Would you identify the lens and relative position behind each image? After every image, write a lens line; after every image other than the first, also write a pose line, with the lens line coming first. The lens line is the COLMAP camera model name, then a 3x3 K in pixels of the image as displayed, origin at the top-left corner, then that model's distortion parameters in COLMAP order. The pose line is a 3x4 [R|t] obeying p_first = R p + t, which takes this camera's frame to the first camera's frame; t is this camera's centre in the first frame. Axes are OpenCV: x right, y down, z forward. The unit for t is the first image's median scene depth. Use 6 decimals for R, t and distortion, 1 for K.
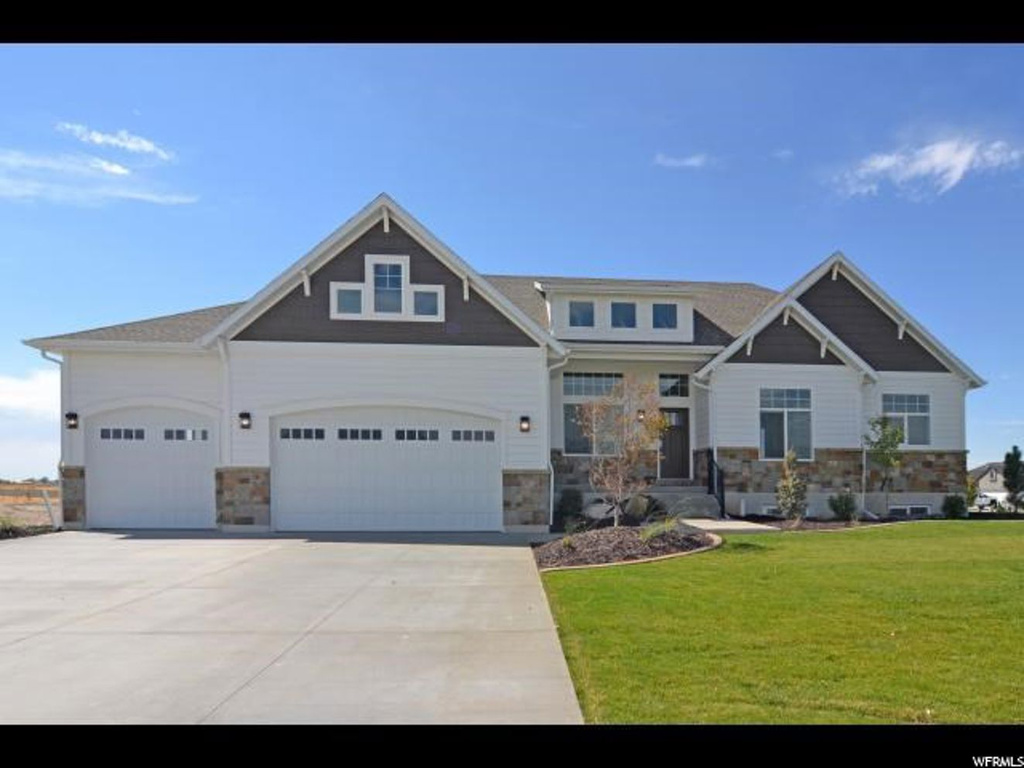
lens RADIAL K [[625.9, 0, 579.5], [0, 625.9, 473.4], [0, 0, 1]] dist [-0.008542, -0.003674]
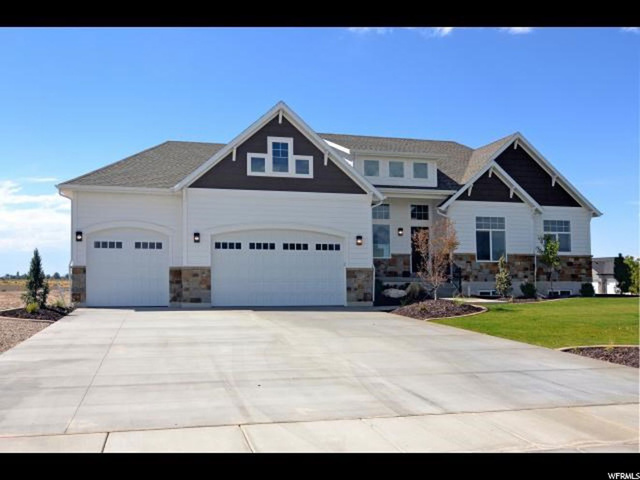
lens RADIAL K [[600.4, 0, 320.0], [0, 600.4, 240.0], [0, 0, 1]] dist [0.004976, 0.007461]
pose [[0.983093, 0.008330, 0.182918, -0.396745], [-0.000089, 0.998986, -0.045013, -0.006798], [-0.183107, 0.044236, 0.982097, -0.449515]]
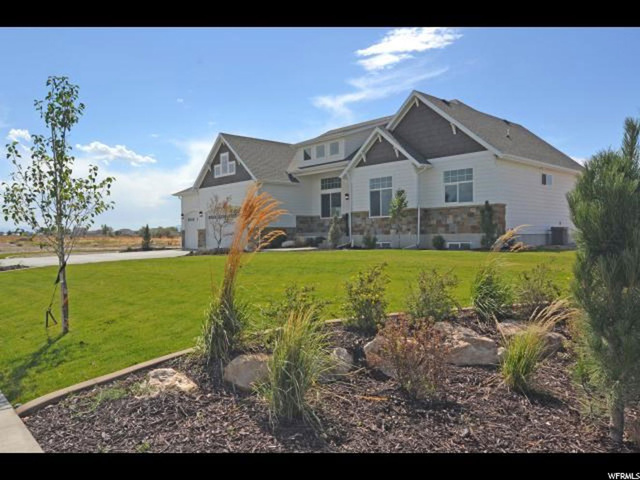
lens RADIAL K [[500.7, 0, 320.0], [0, 500.7, 240.0], [0, 0, 1]] dist [0.001578, 0.000384]
pose [[0.587997, -0.006475, -0.808837, 1.452822], [0.024374, 0.999656, 0.009717, 0.028384], [0.808495, -0.025428, 0.587953, -0.002242]]
